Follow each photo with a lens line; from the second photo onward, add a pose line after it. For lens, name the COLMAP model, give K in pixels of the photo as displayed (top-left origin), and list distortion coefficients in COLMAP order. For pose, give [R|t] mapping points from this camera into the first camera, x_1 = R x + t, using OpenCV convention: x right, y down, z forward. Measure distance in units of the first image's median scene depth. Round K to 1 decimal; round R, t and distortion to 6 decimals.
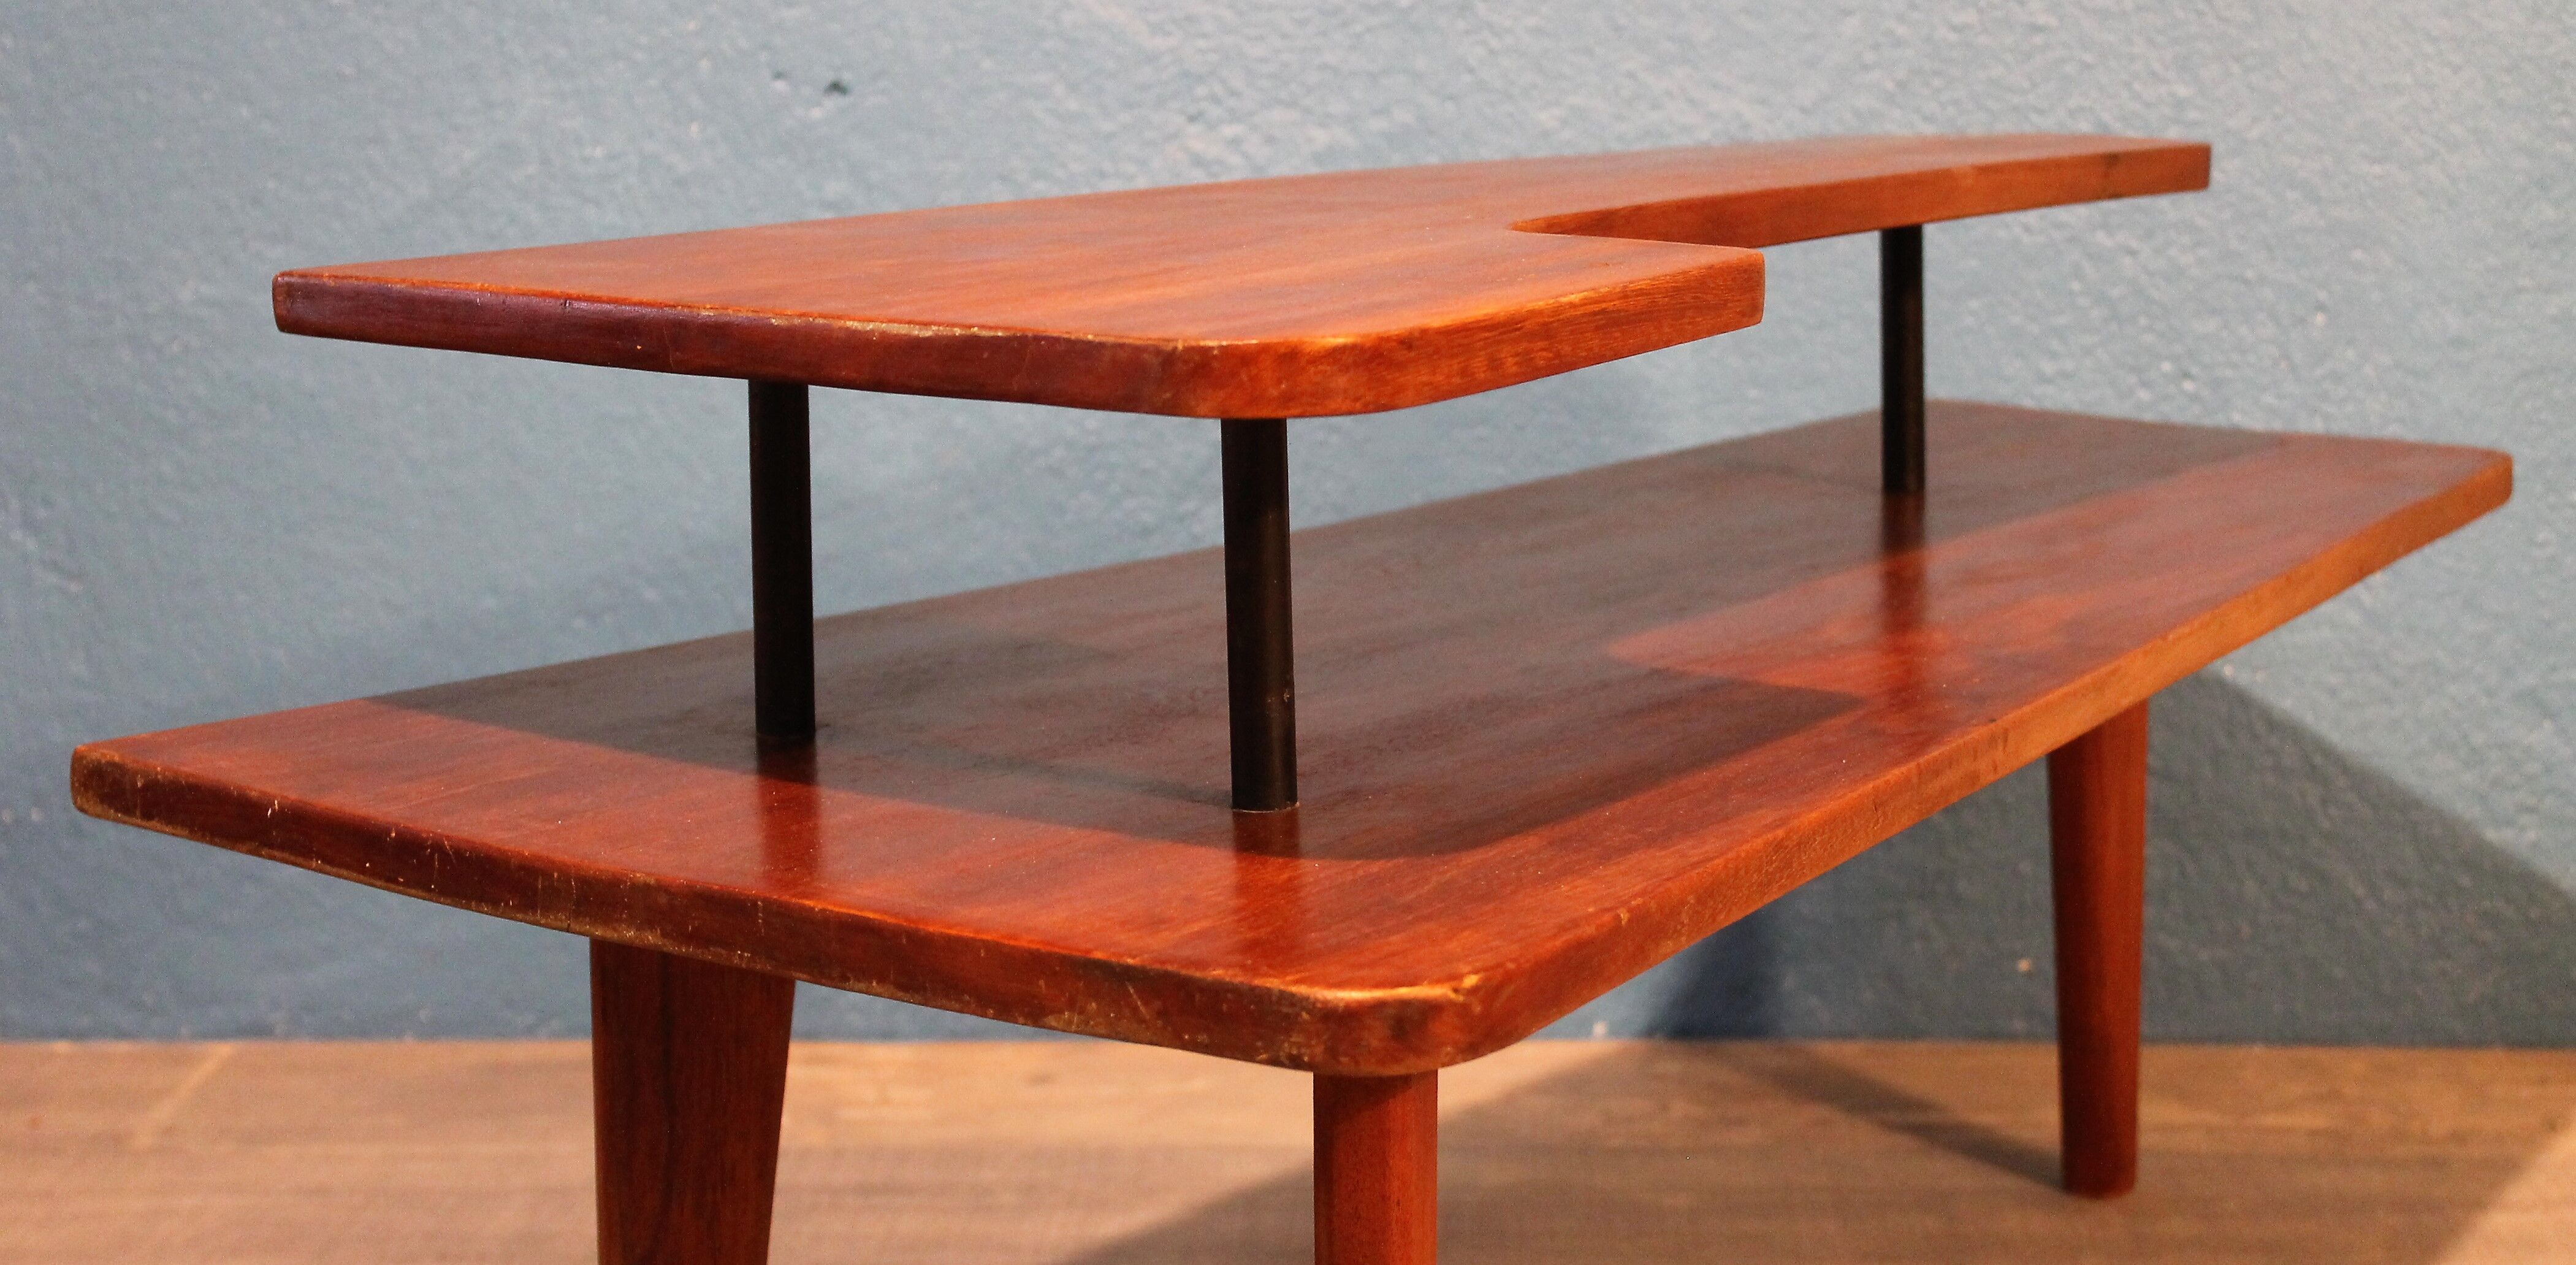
lens RADIAL K [[4222.9, 0, 1306.4], [0, 4222.9, 582.6], [0, 0, 1]] dist [-0.011699, 0.000000]
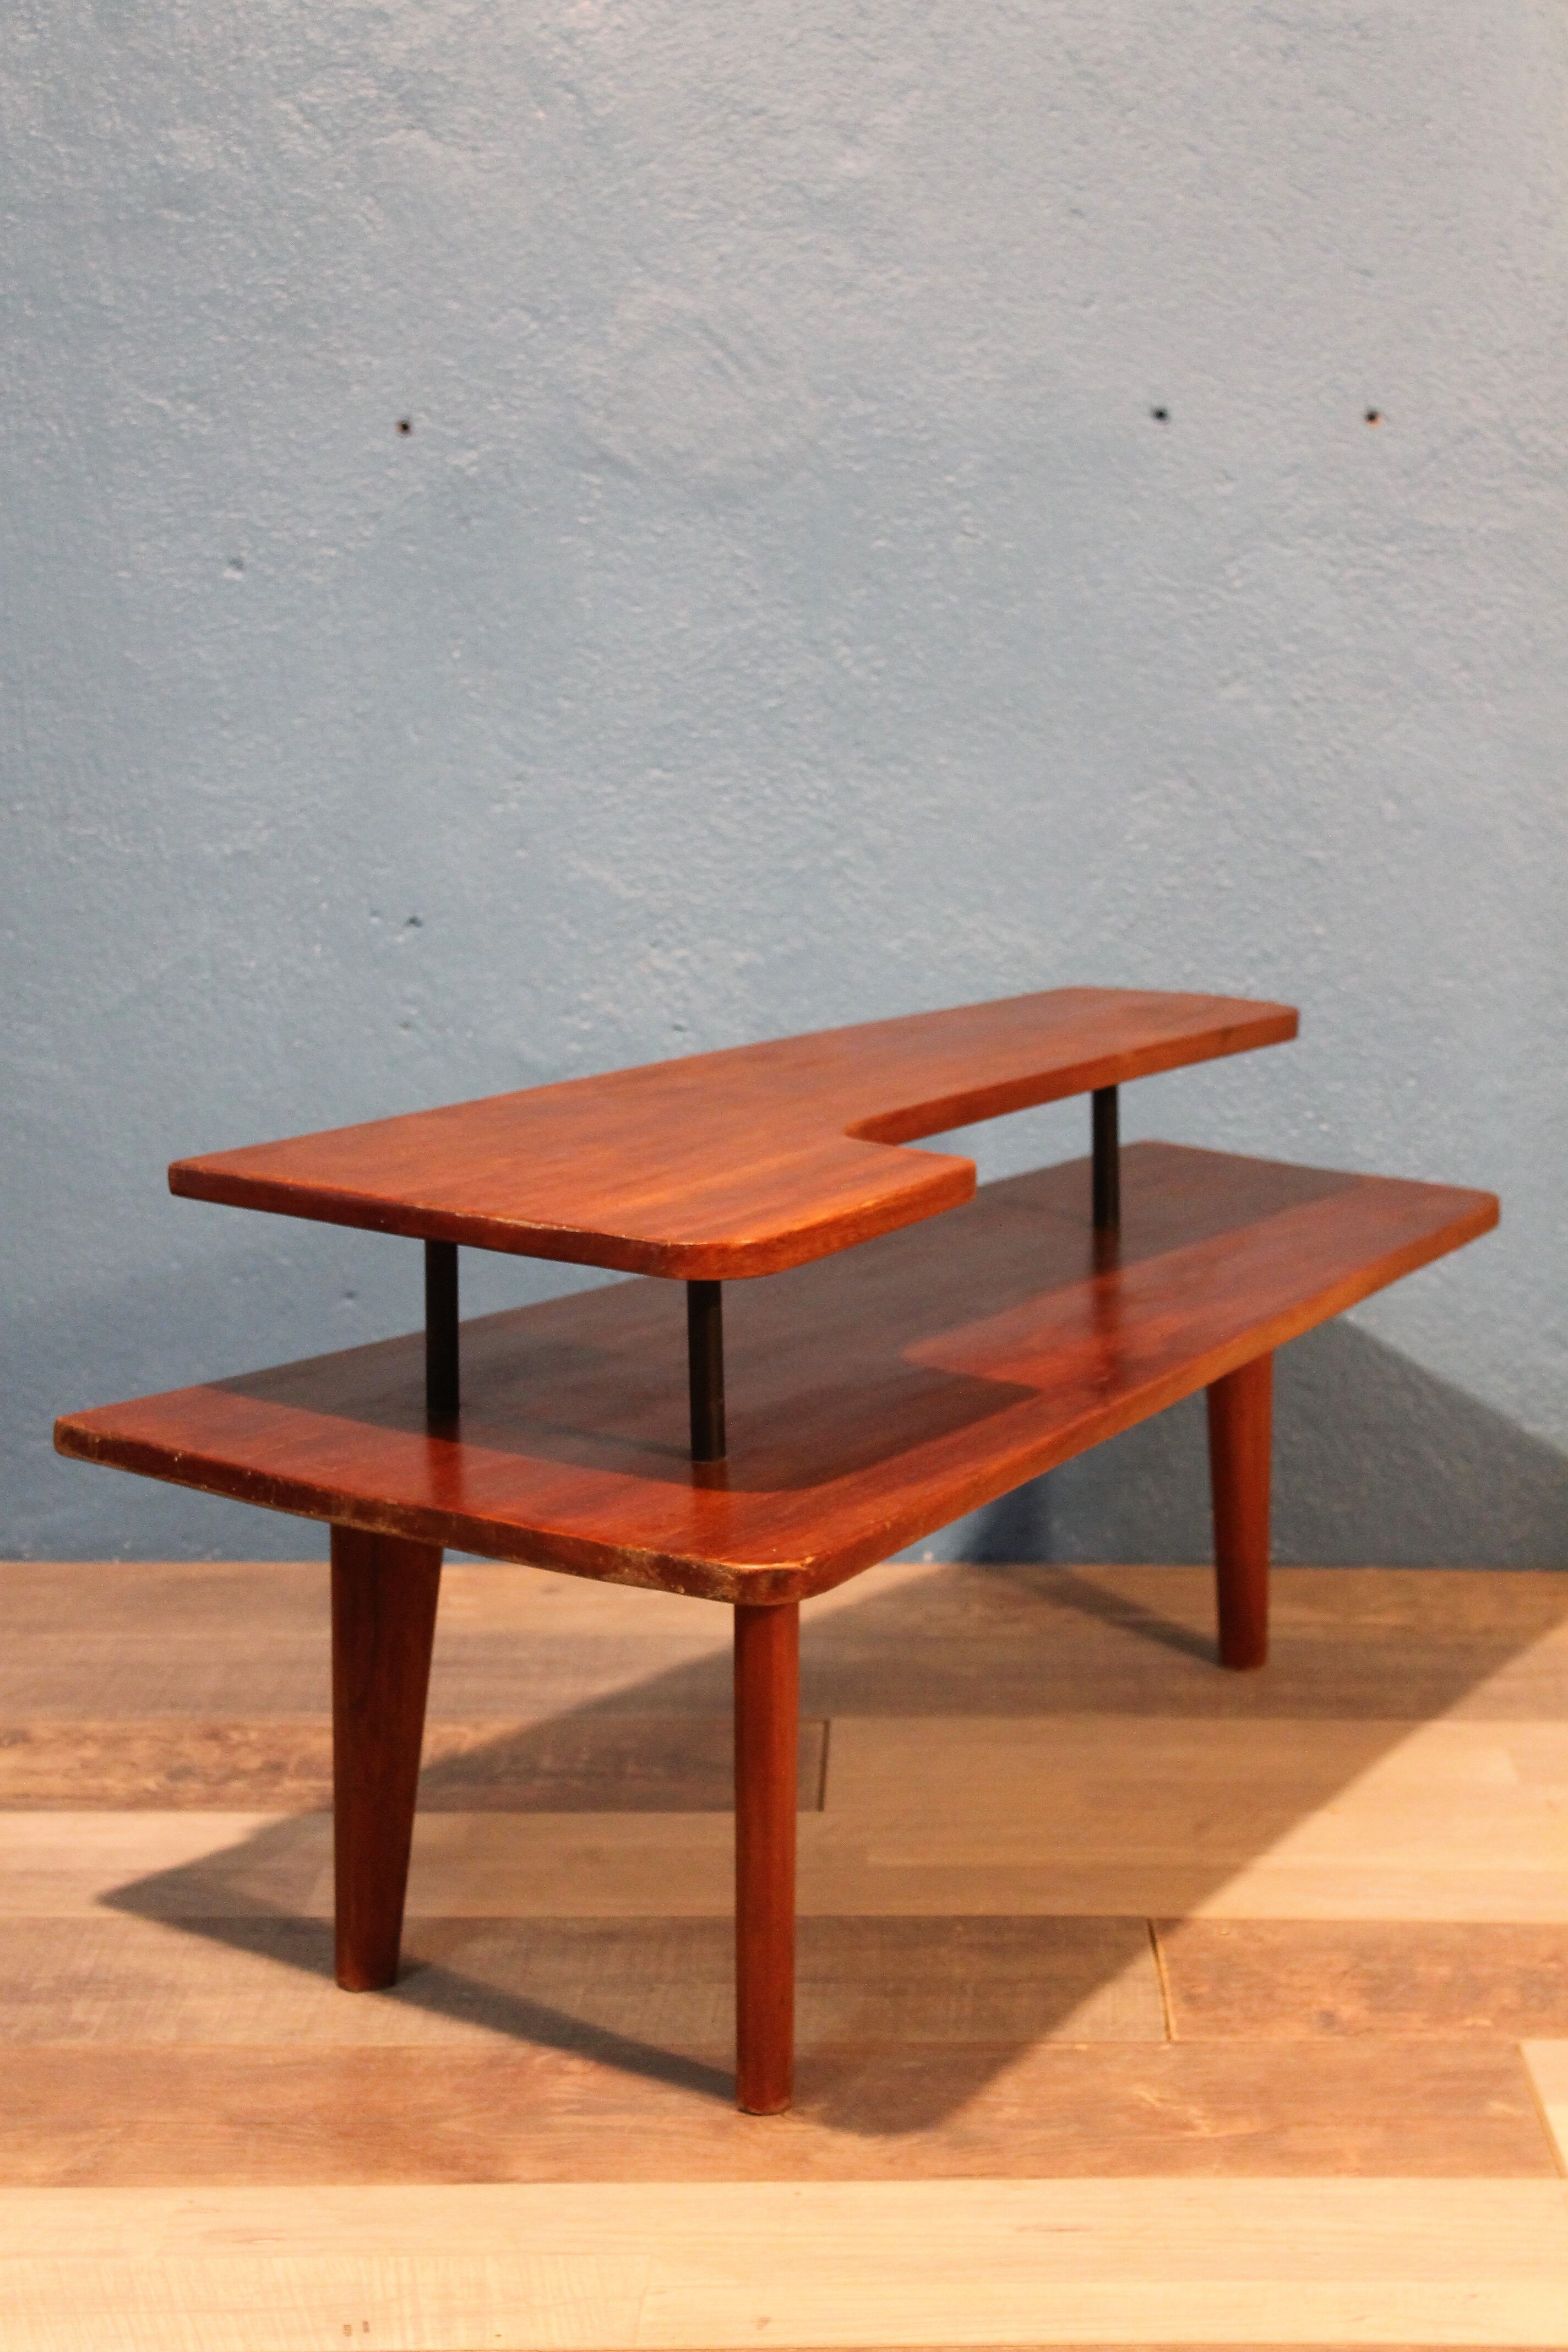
lens RADIAL K [[4232.7, 0, 777.3], [0, 4232.7, 1193.1], [0, 0, 1]] dist [0.021184, 0.000000]
pose [[0.999926, 0.003036, 0.011783, -0.000981], [-0.003391, 0.999536, 0.030263, -0.067887], [-0.011686, -0.030301, 0.999473, -0.490650]]
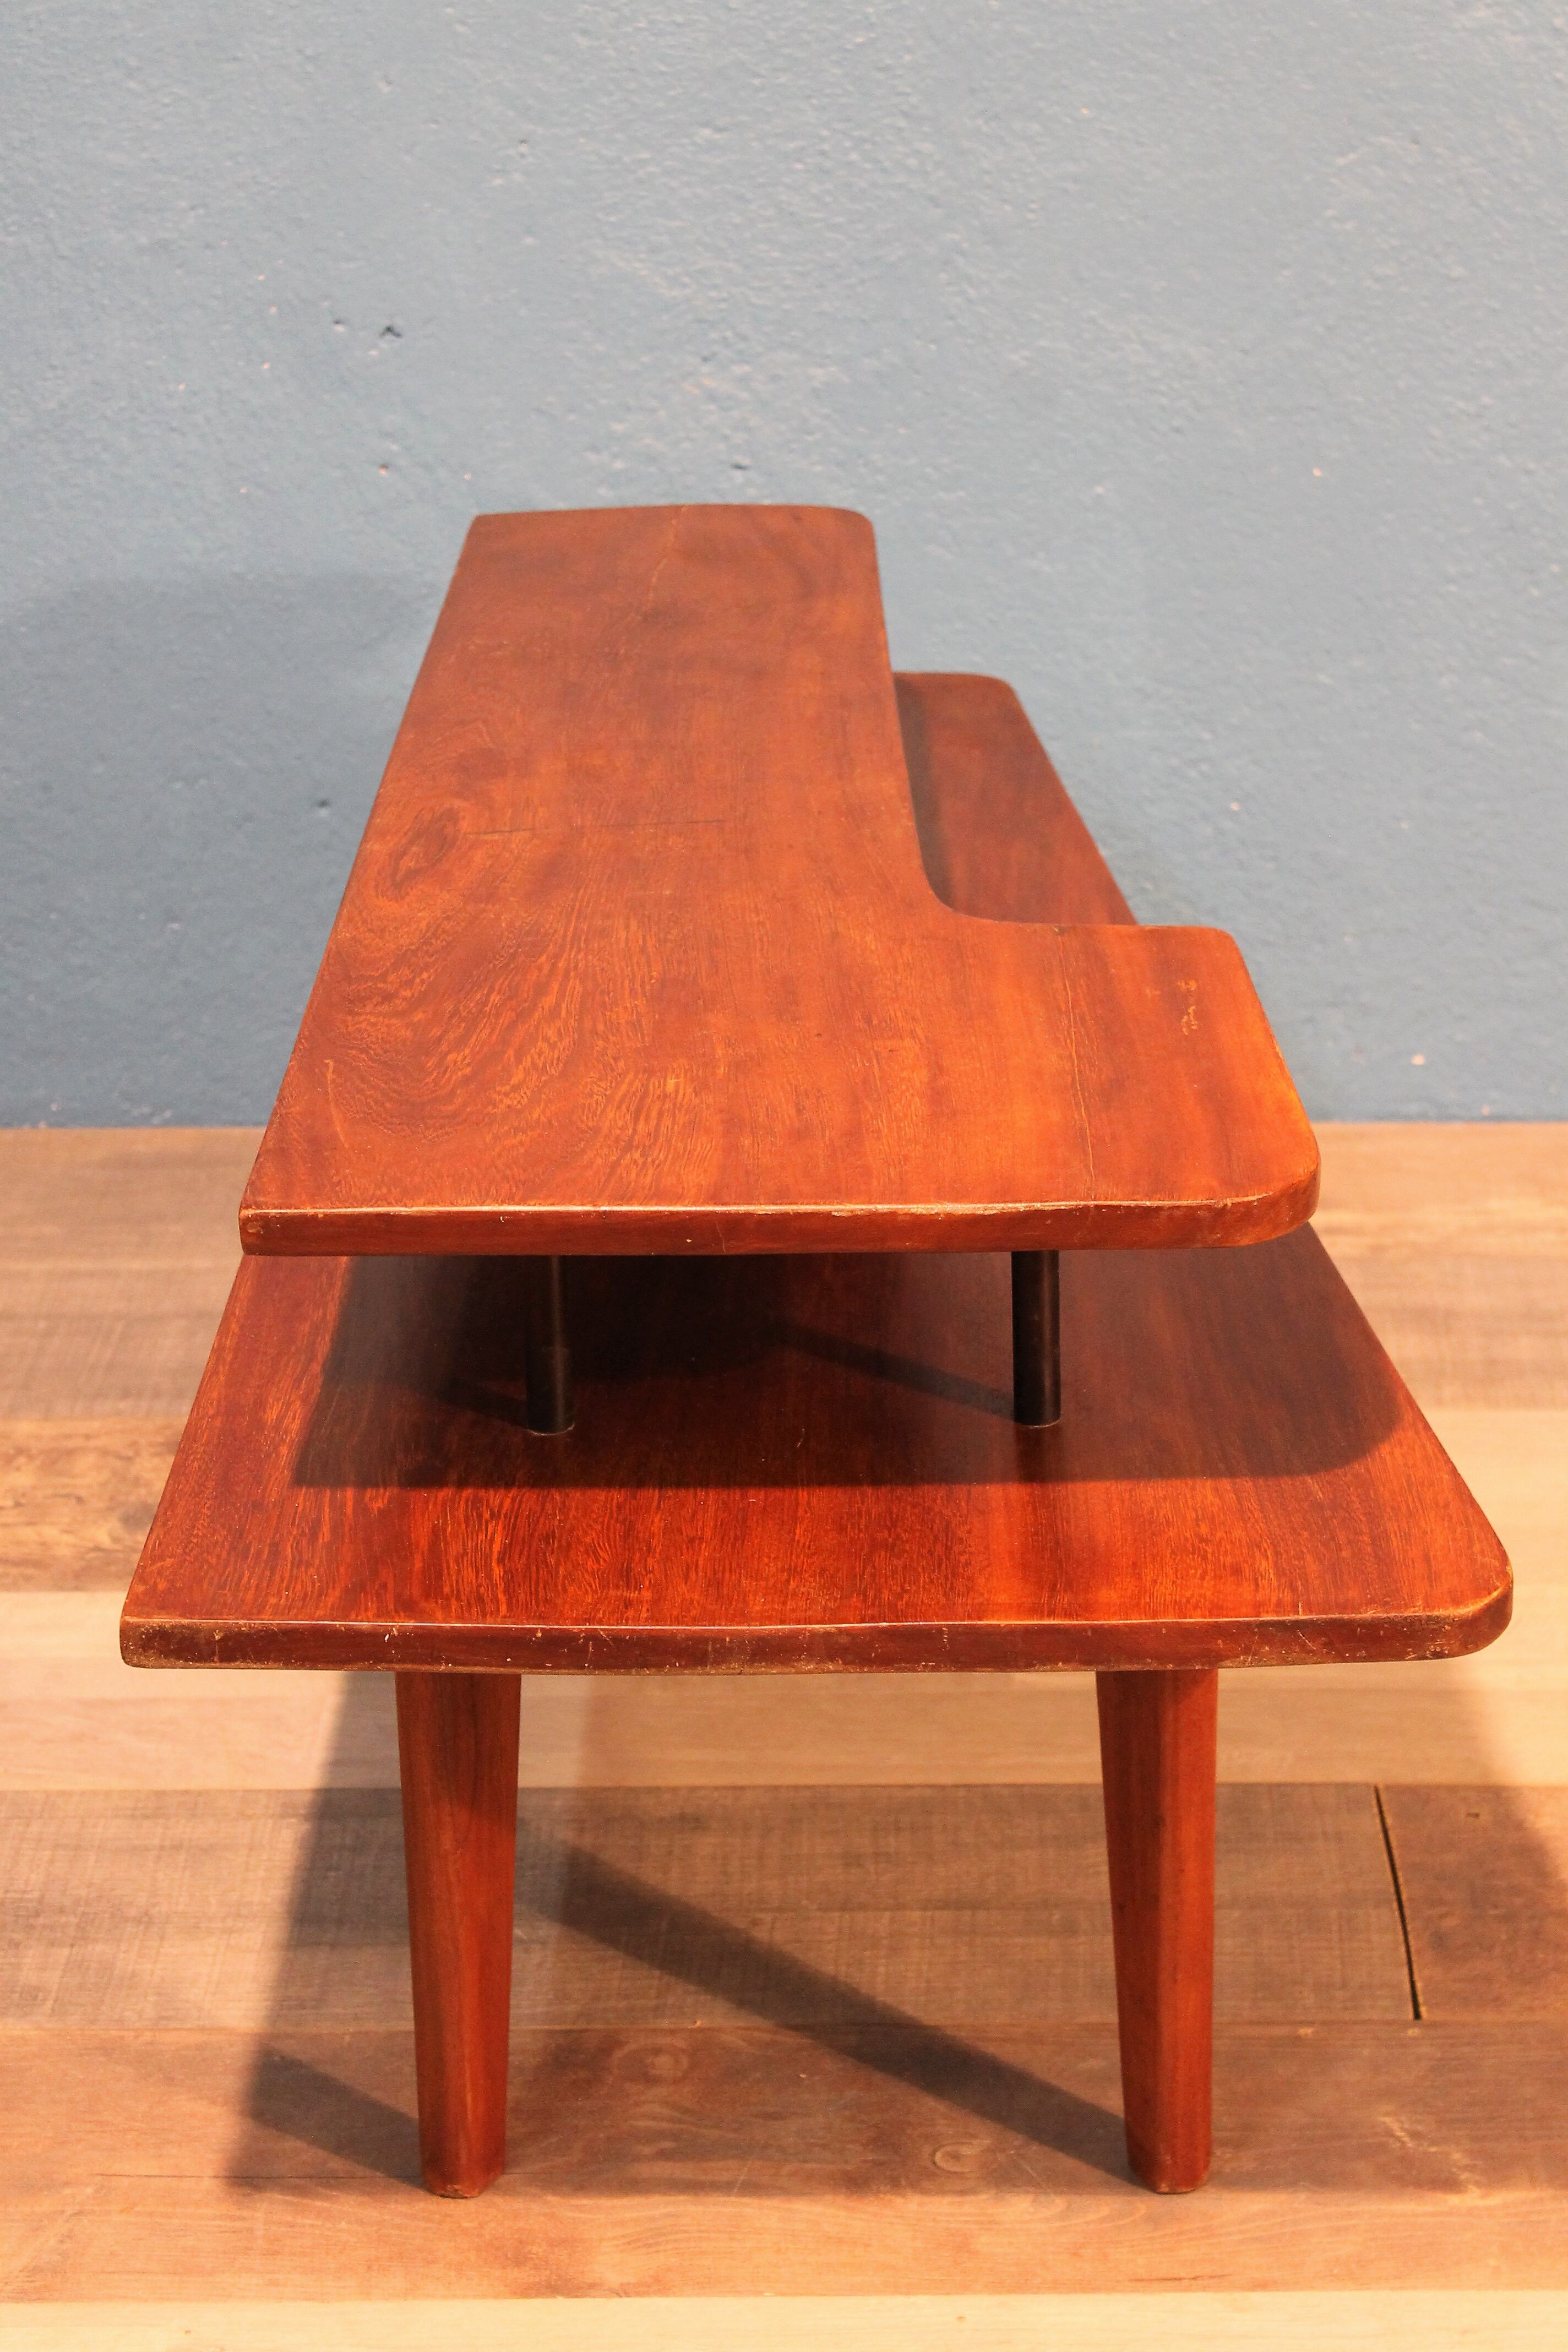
lens RADIAL K [[4757.5, 0, 787.2], [0, 4757.5, 1179.7], [0, 0, 1]] dist [0.055262, 0.000000]
pose [[0.999840, -0.012017, 0.013242, -0.024786], [0.008065, 0.963978, 0.265860, -0.238220], [-0.015959, -0.265711, 0.963921, -0.294742]]
